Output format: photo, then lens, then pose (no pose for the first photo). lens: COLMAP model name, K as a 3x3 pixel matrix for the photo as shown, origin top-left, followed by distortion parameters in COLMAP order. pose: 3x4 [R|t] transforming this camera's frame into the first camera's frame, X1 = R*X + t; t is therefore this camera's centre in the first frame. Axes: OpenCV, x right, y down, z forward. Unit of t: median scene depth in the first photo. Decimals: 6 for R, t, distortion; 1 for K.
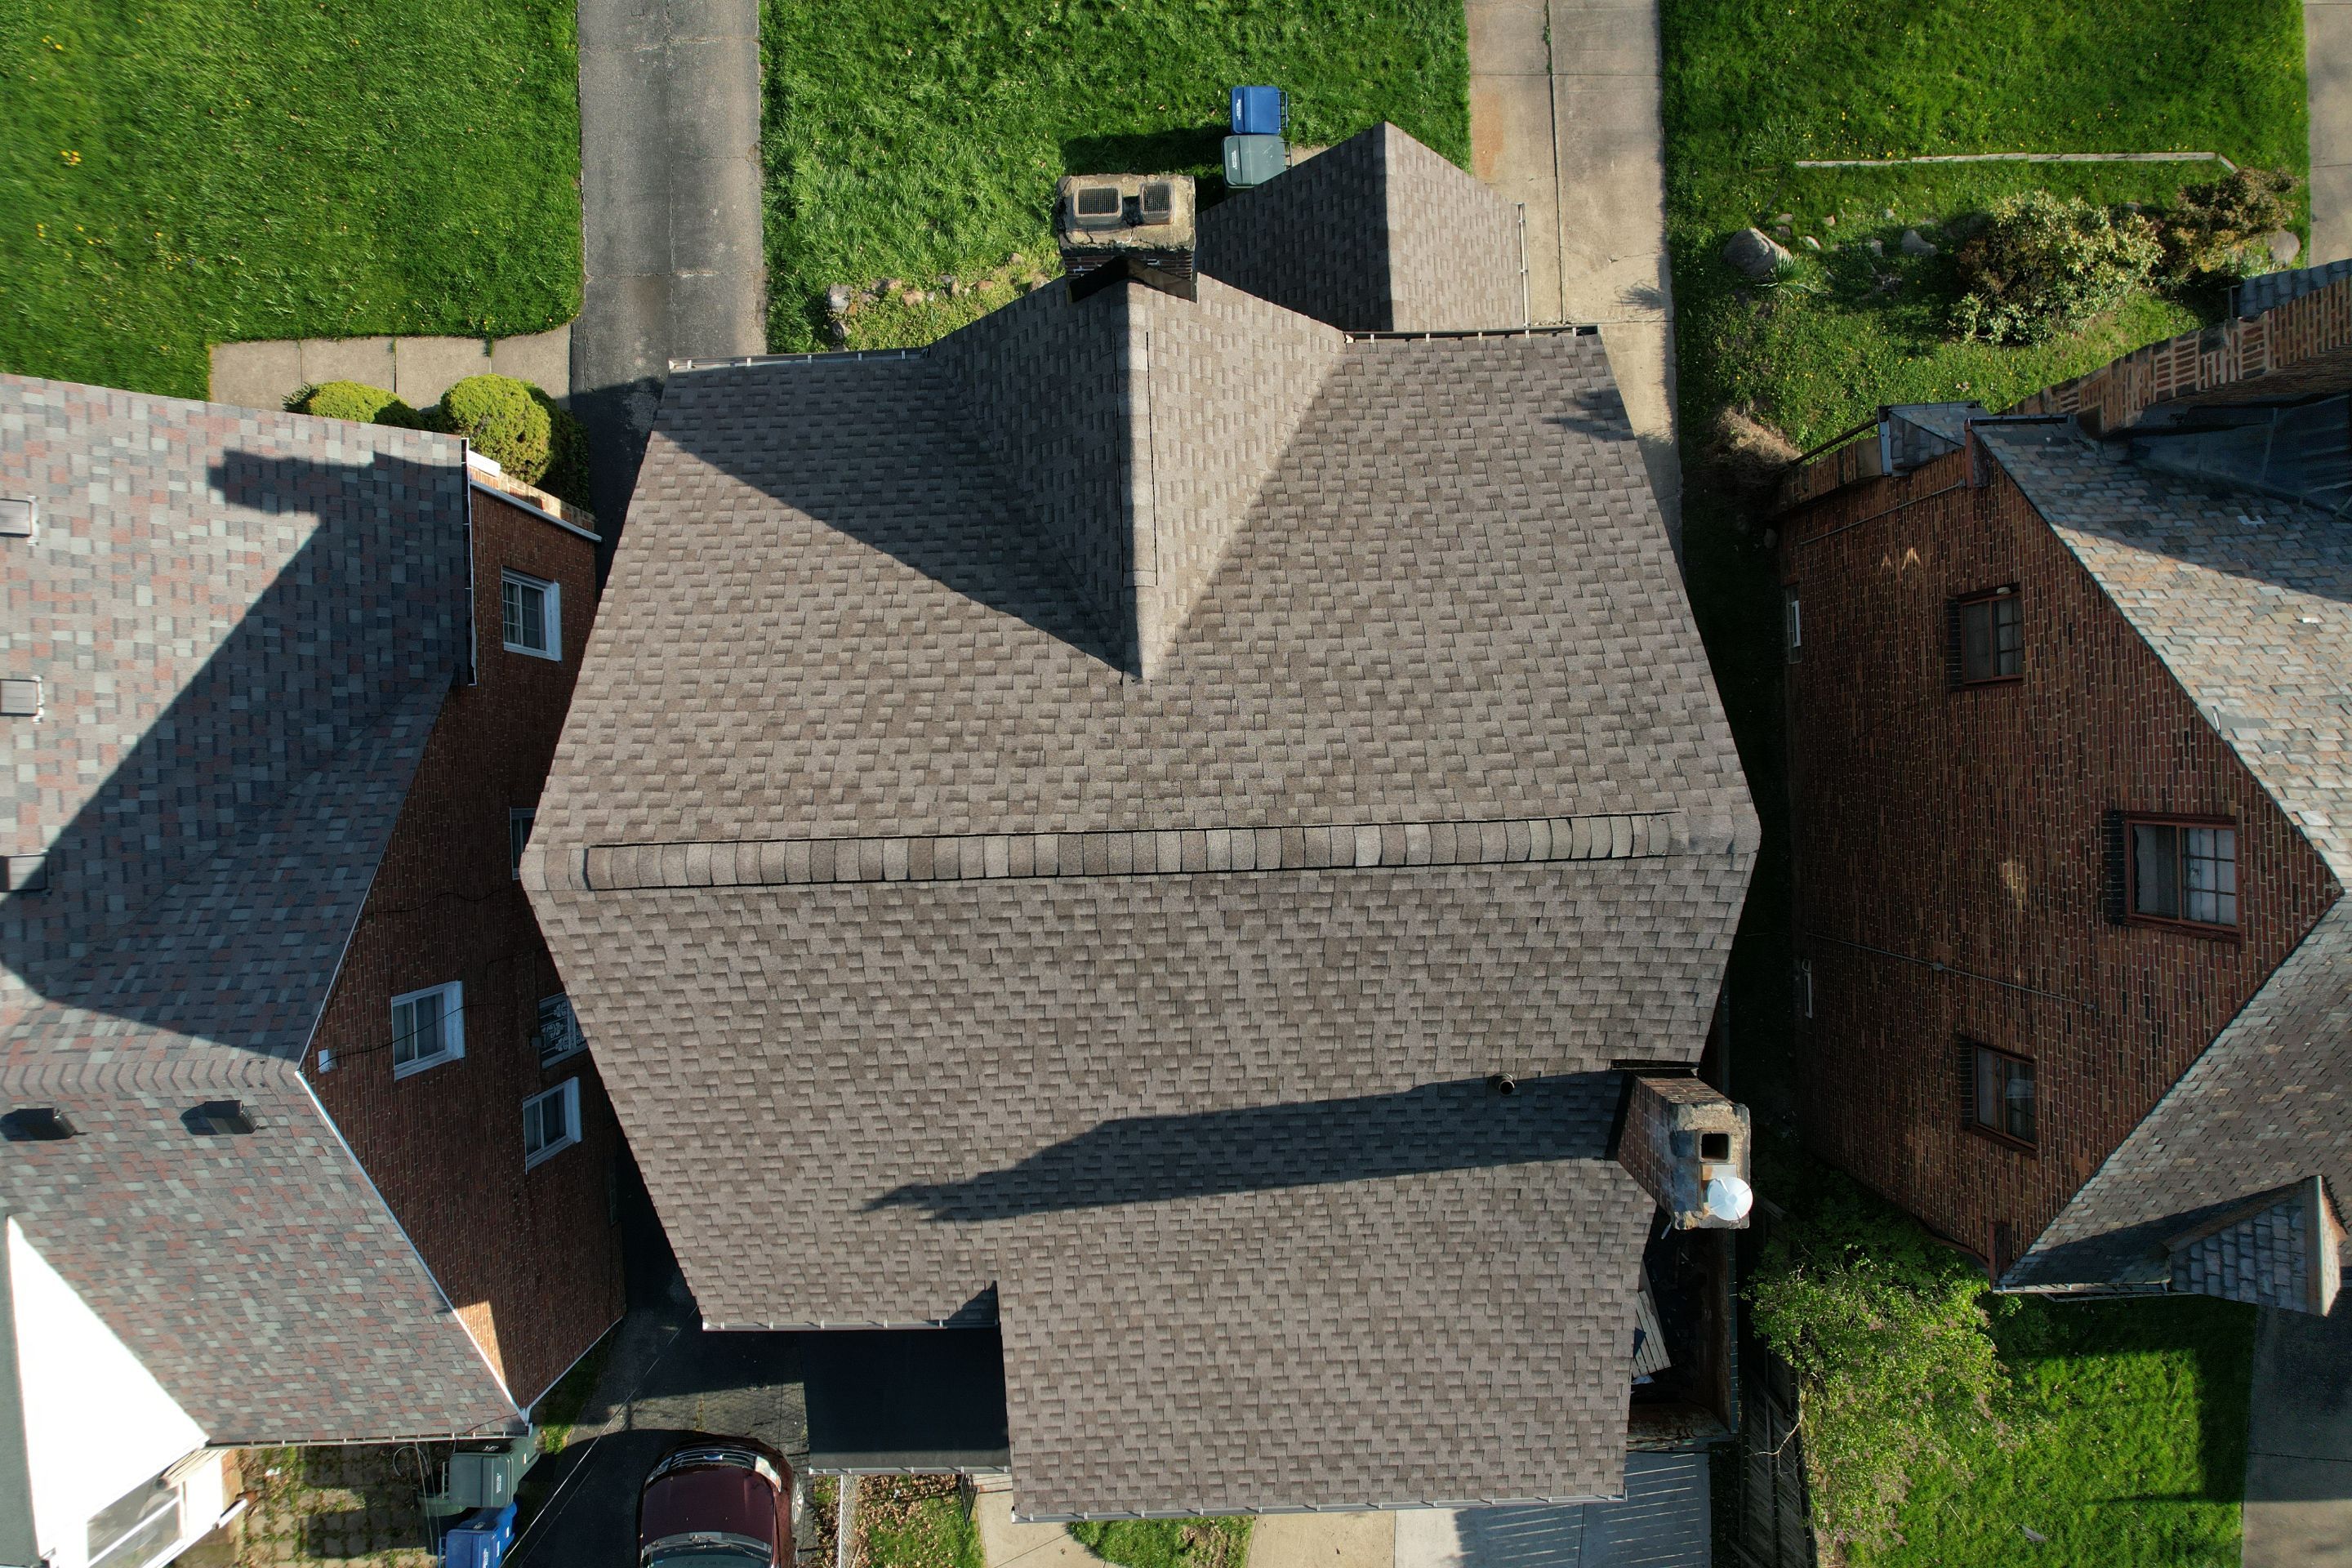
lens RADIAL K [[1497.2, 0, 1177.9], [0, 1497.2, 785.1], [0, 0, 1]] dist [-0.076570, 0.070353]
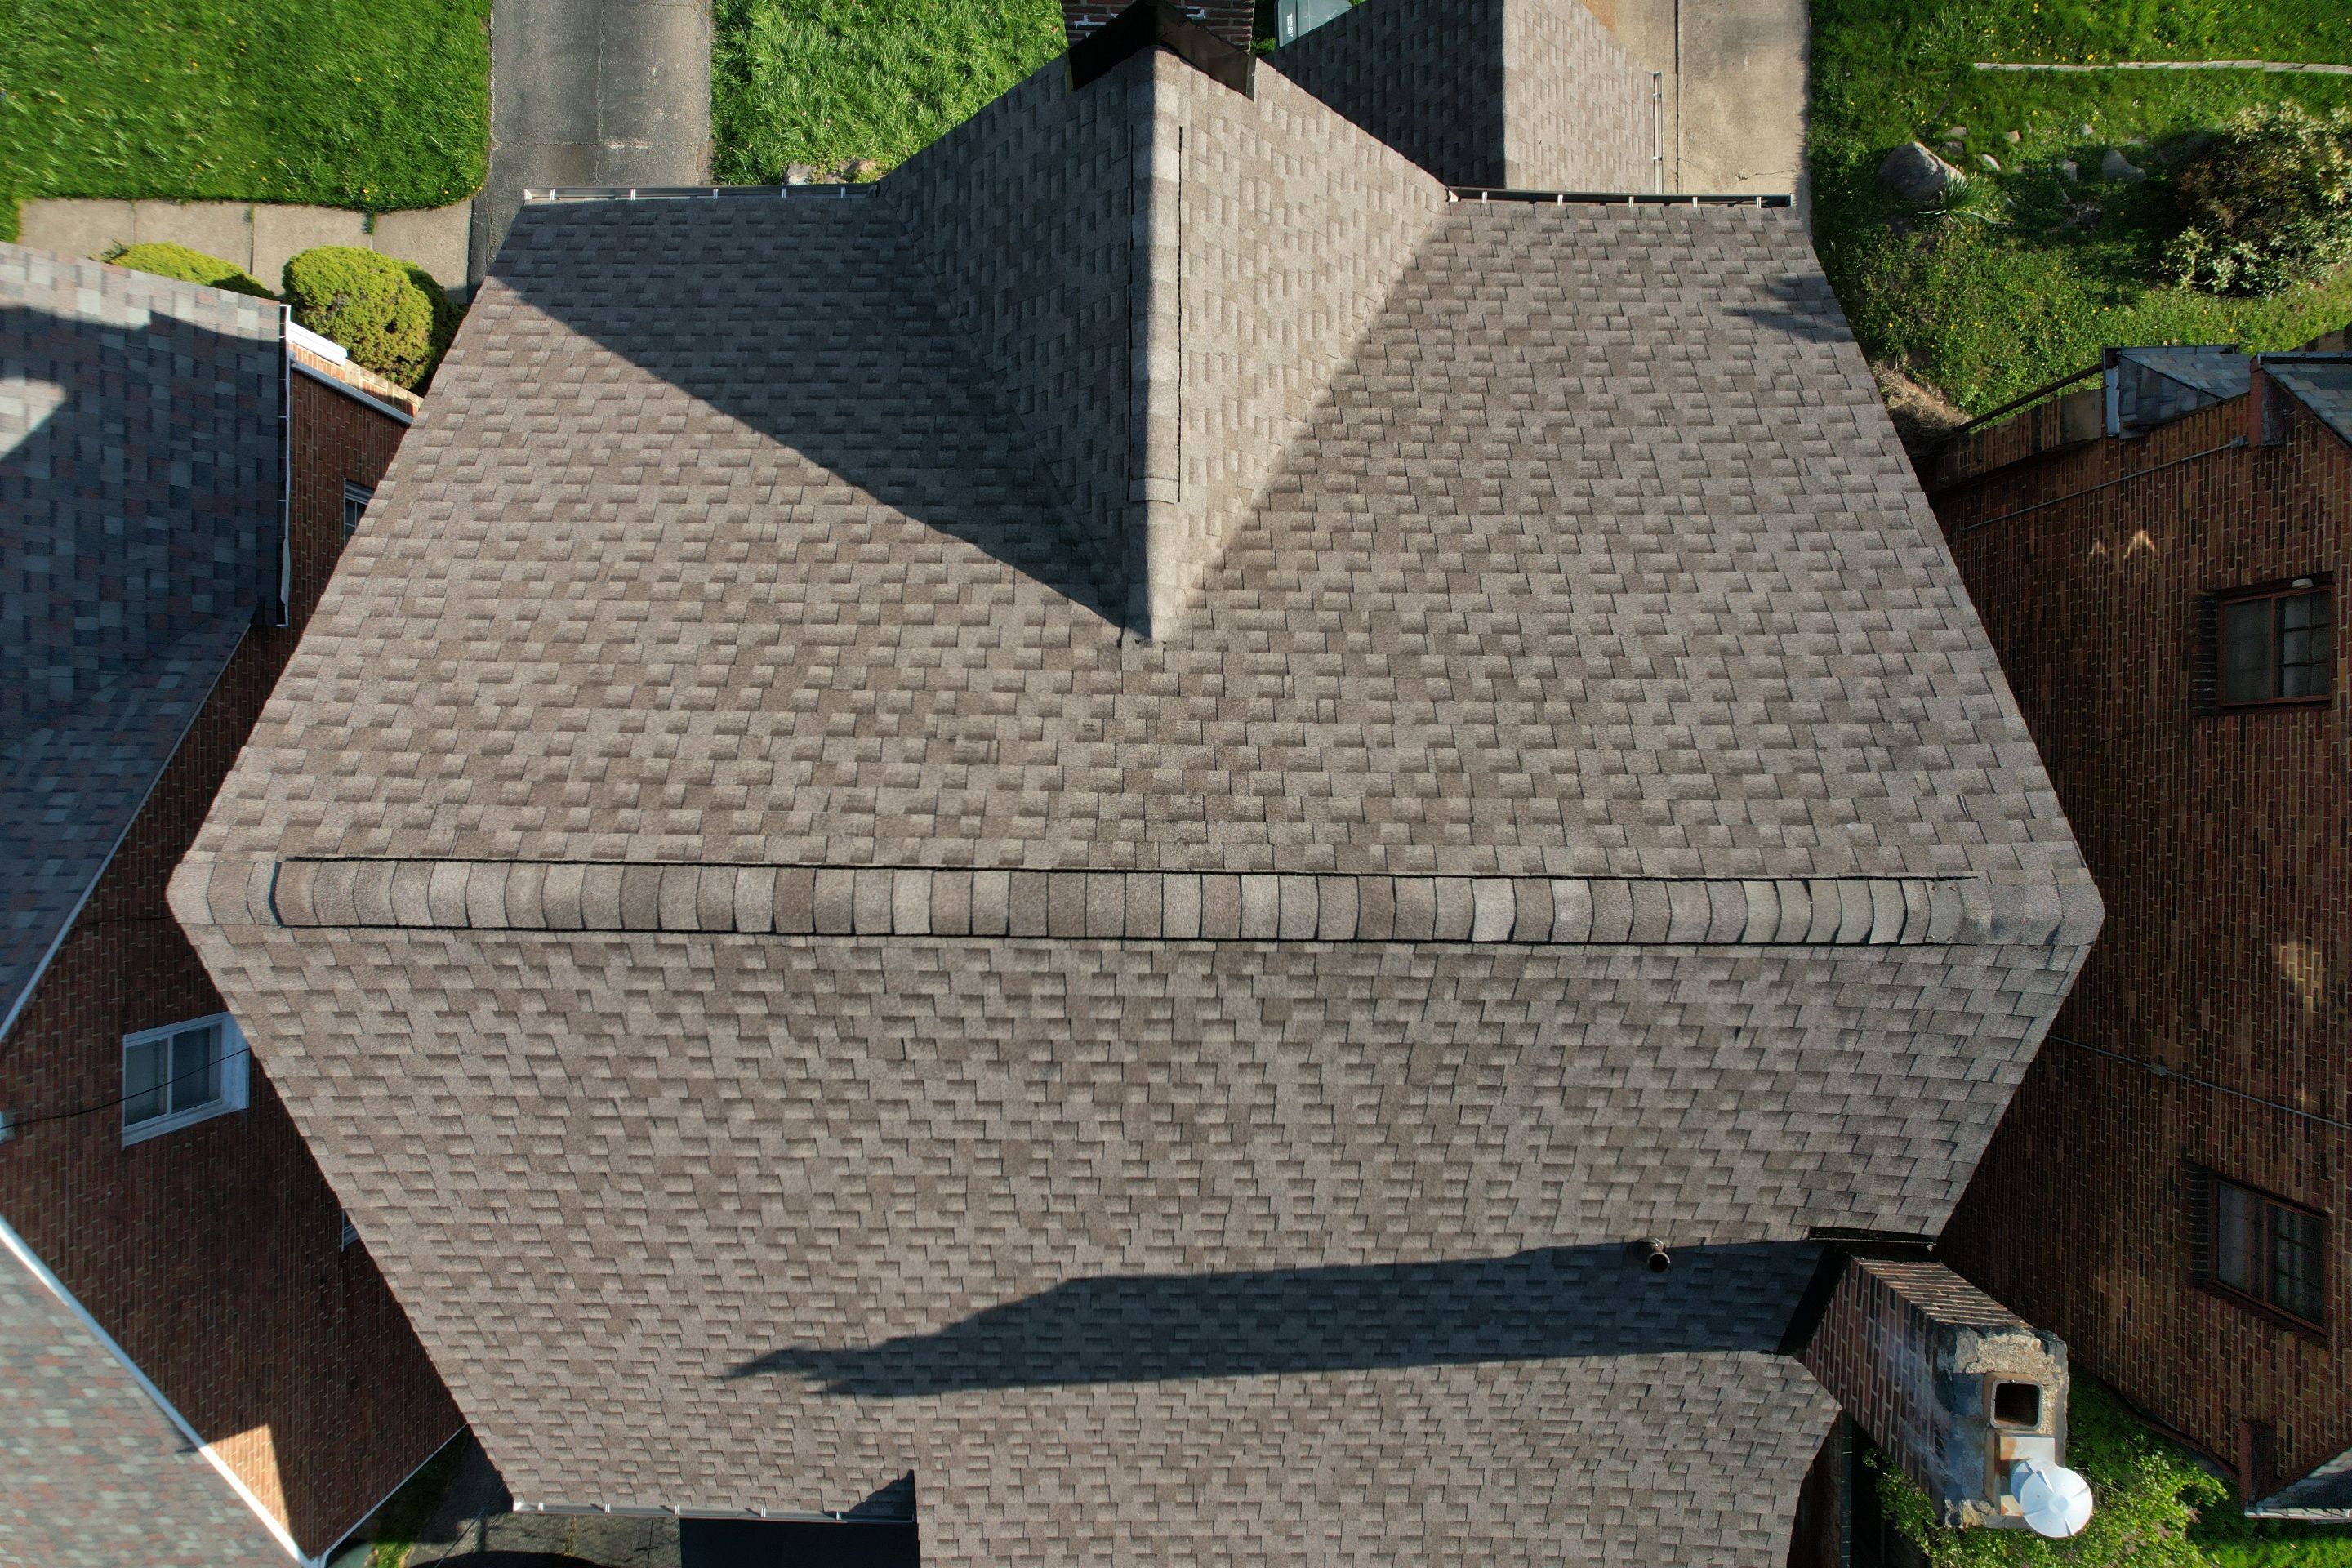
lens RADIAL K [[1491.5, 0, 1178.3], [0, 1491.5, 784.8], [0, 0, 1]] dist [-0.067443, 0.061466]
pose [[0.999087, 0.042713, 0.000281, -0.008085], [-0.042713, 0.999087, -0.000261, -0.005733], [-0.000292, 0.000248, 1.000000, 0.294203]]
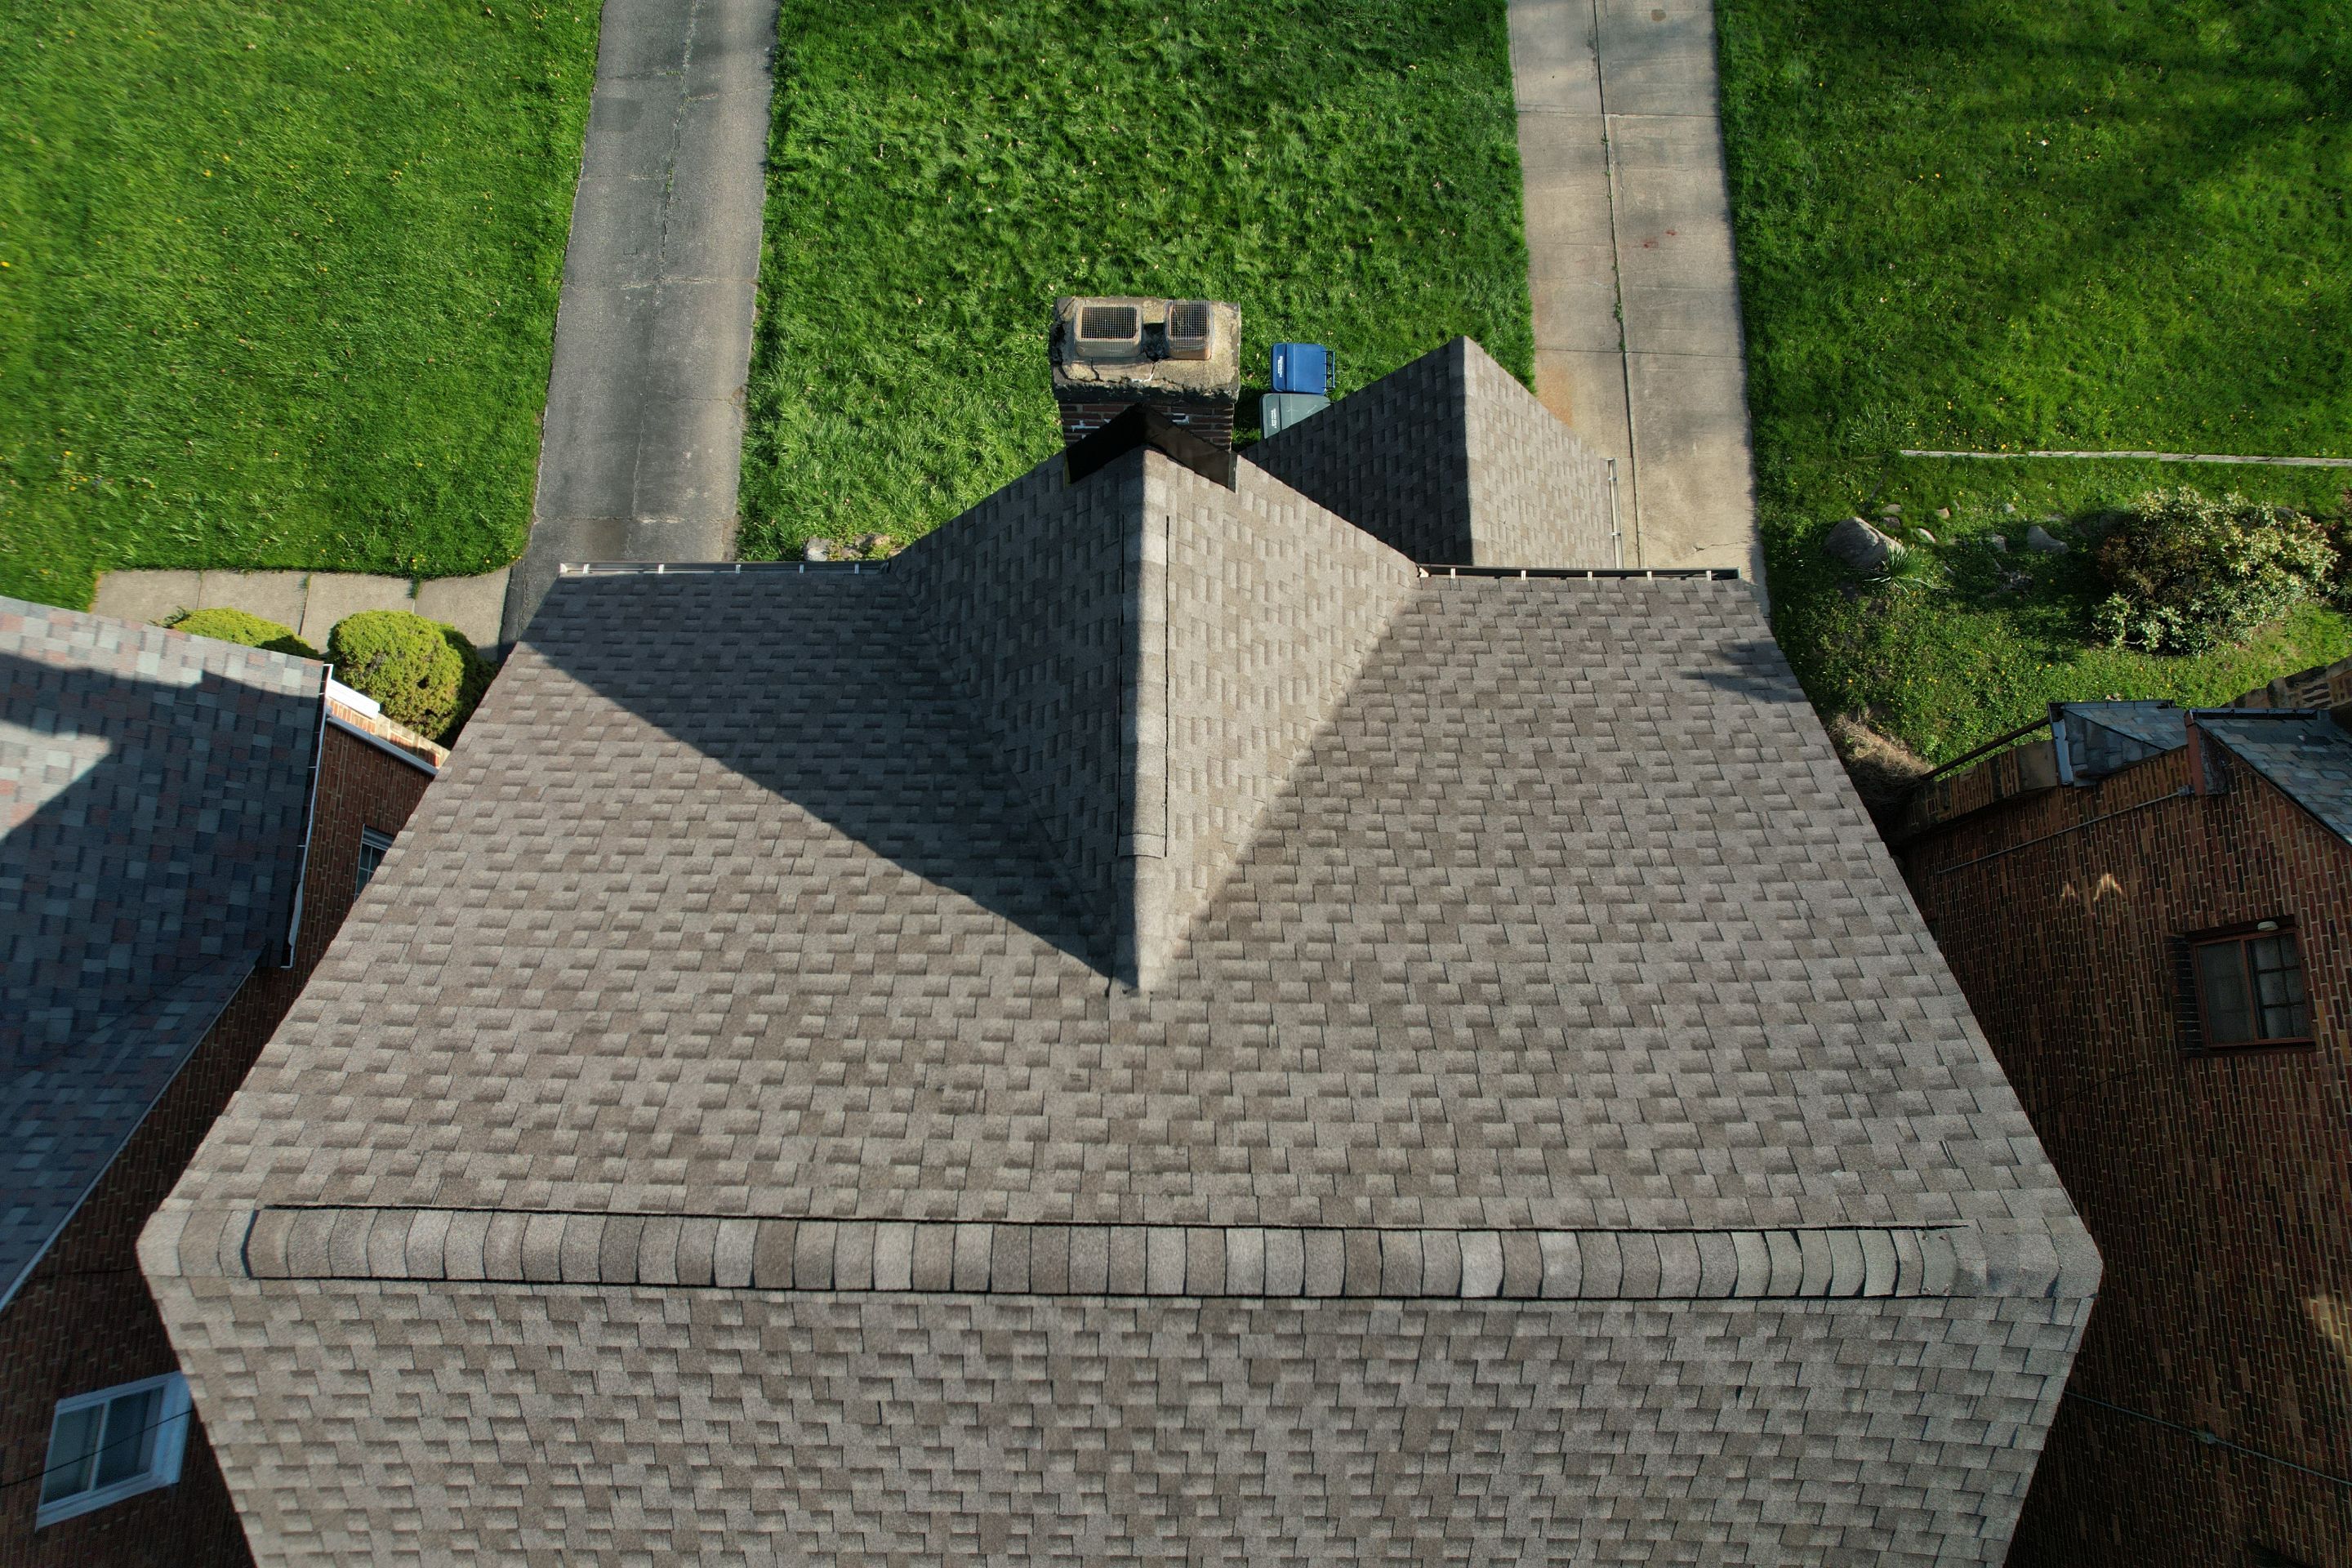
lens RADIAL K [[1495.3, 0, 1177.8], [0, 1495.3, 784.5], [0, 0, 1]] dist [-0.075763, 0.070059]
pose [[0.999097, 0.041503, -0.009073, -0.003099], [-0.042479, 0.973011, -0.226813, -0.007585], [-0.000585, 0.226994, 0.973896, 0.277385]]
